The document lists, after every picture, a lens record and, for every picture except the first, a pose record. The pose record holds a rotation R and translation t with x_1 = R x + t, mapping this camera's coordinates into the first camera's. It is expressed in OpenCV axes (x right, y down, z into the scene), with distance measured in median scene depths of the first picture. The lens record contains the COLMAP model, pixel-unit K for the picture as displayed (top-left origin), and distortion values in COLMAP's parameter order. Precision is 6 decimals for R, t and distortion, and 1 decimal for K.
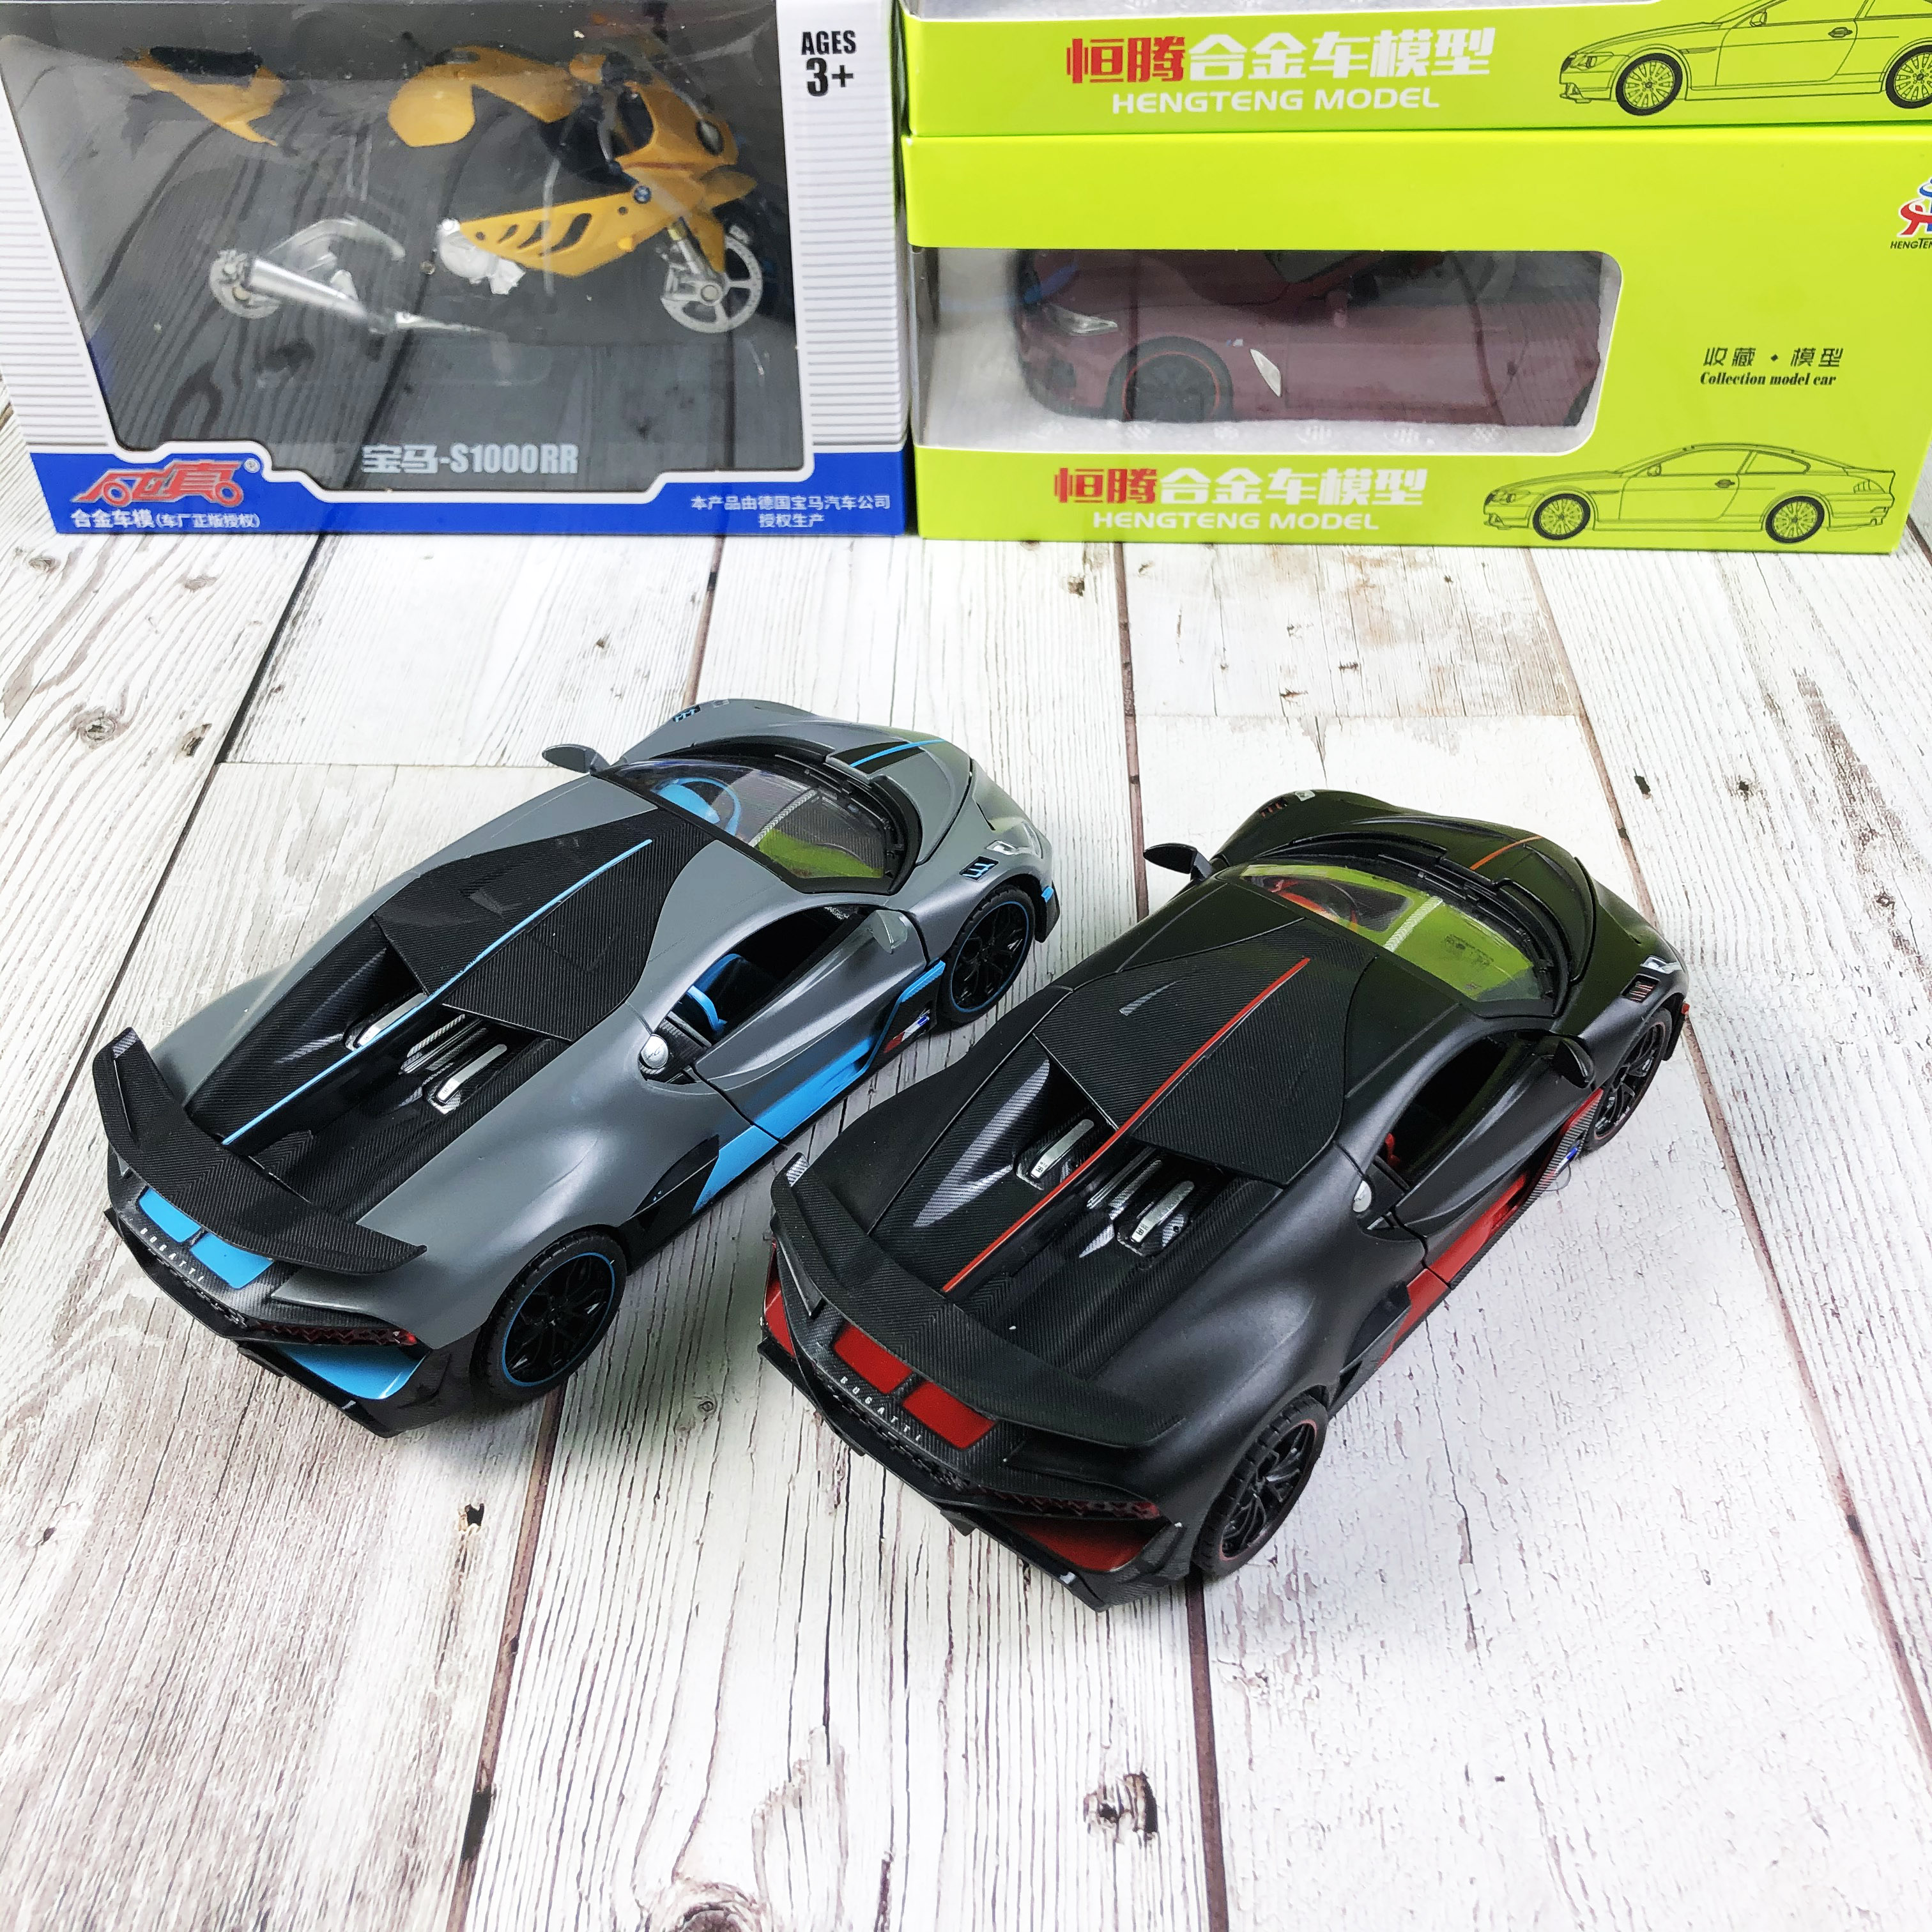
lens RADIAL K [[2202.8, 0, 966.0], [0, 2202.8, 966.0], [0, 0, 1]] dist [-0.025943, 0.039076]
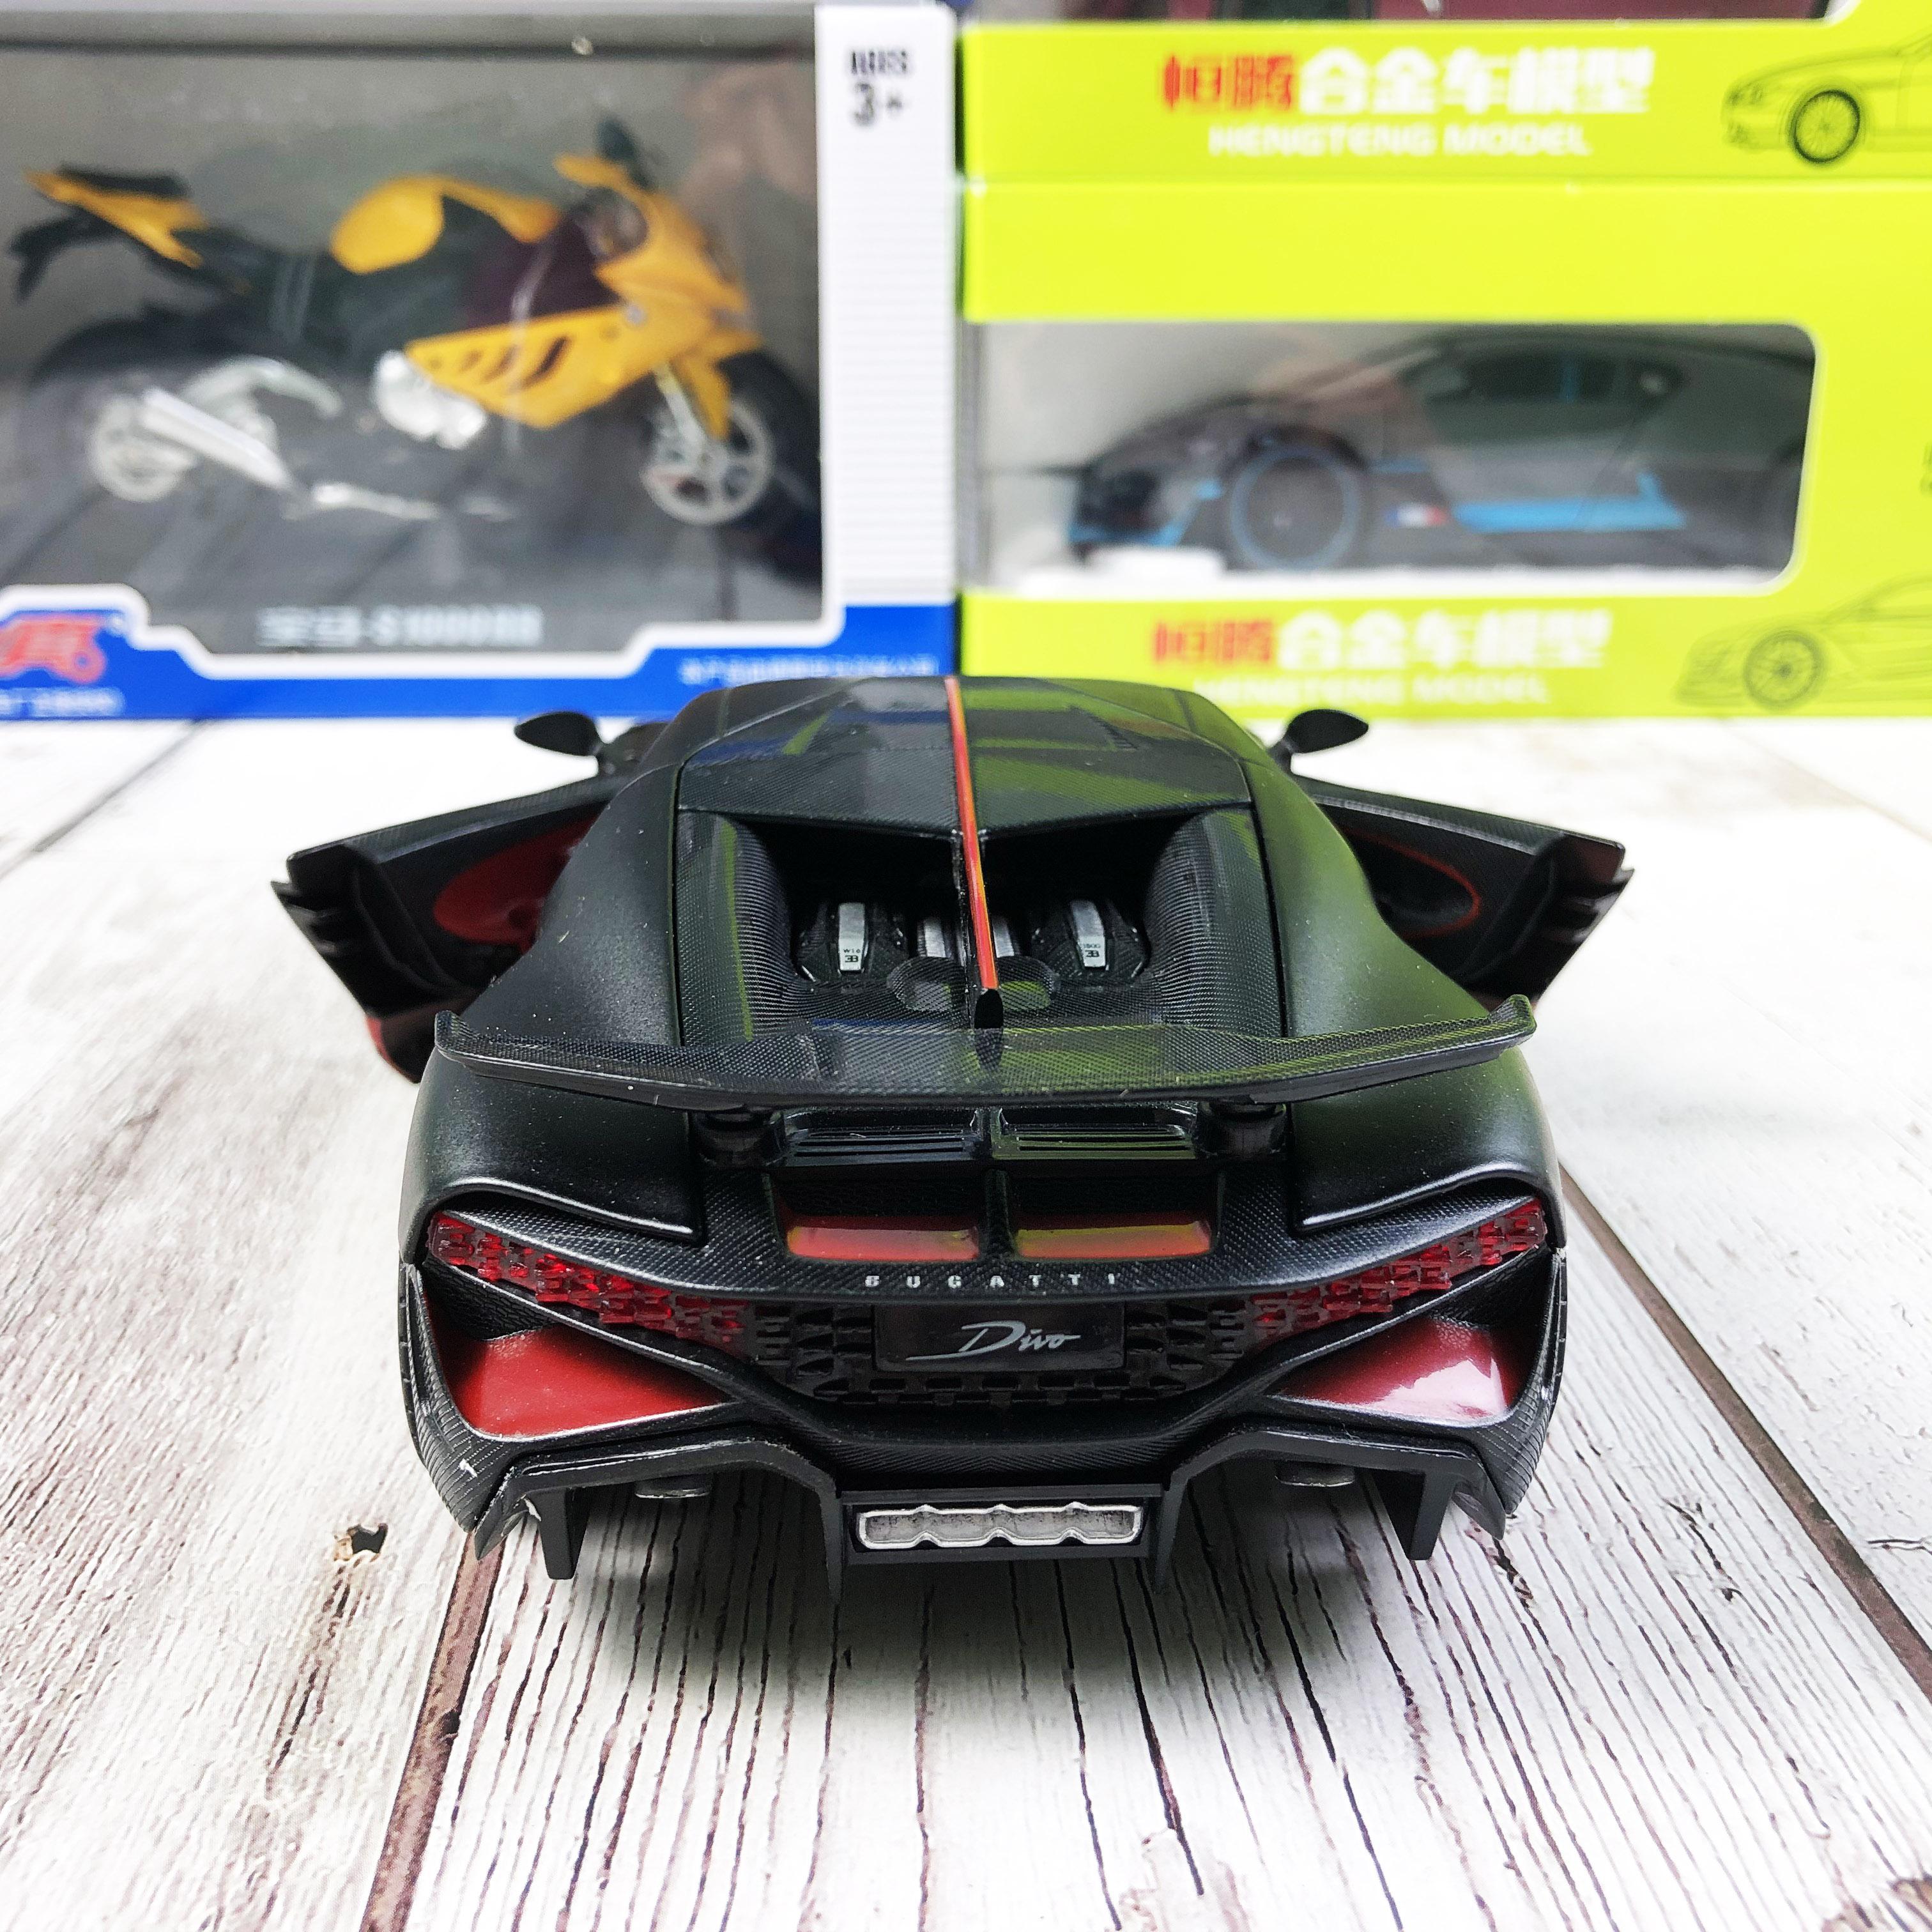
lens RADIAL K [[2240.6, 0, 966.0], [0, 2240.6, 966.0], [0, 0, 1]] dist [-0.083089, 0.151880]
pose [[0.997751, -0.010221, 0.066240, -0.127568], [0.036390, 0.912557, -0.407327, 0.353510], [-0.056284, 0.408822, 0.910877, 0.512176]]
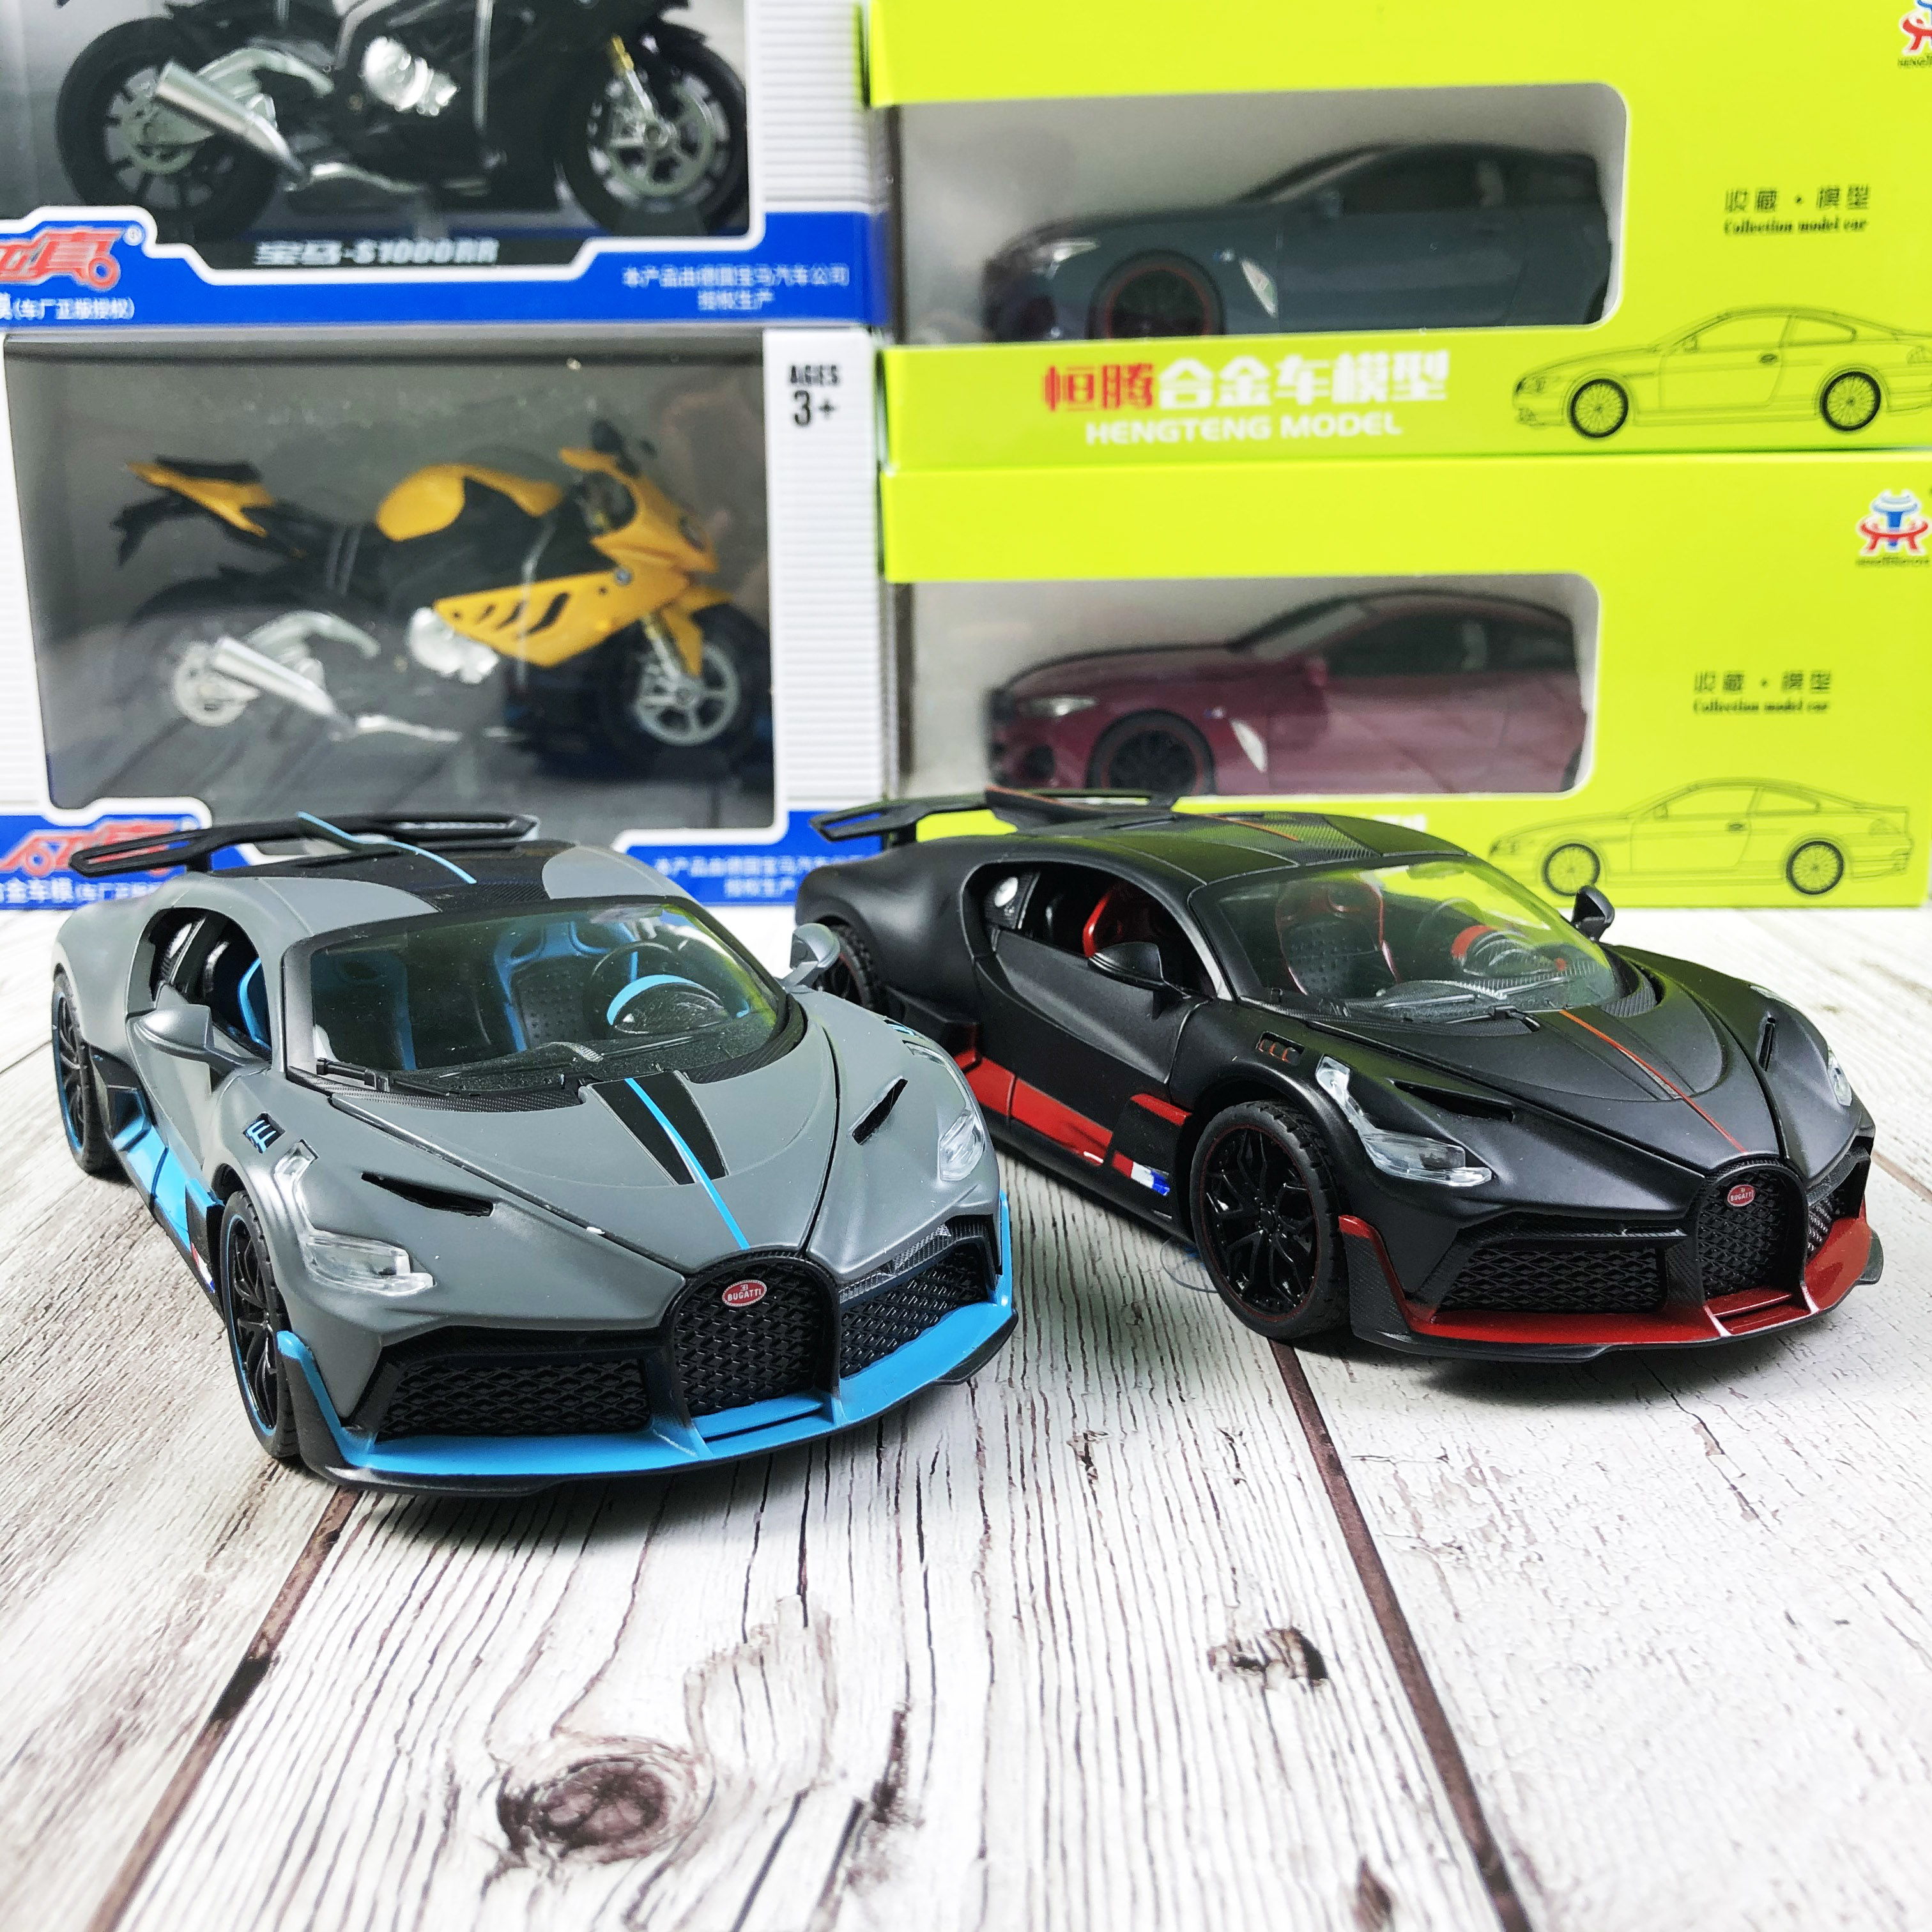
lens RADIAL K [[2215.0, 0, 967.0], [0, 2215.0, 932.1], [0, 0, 1]] dist [-0.001371, -0.035763]
pose [[0.999519, -0.002128, 0.030934, -0.033266], [0.017583, 0.860646, -0.508901, 0.492417], [-0.025540, 0.509200, 0.860269, 0.320460]]
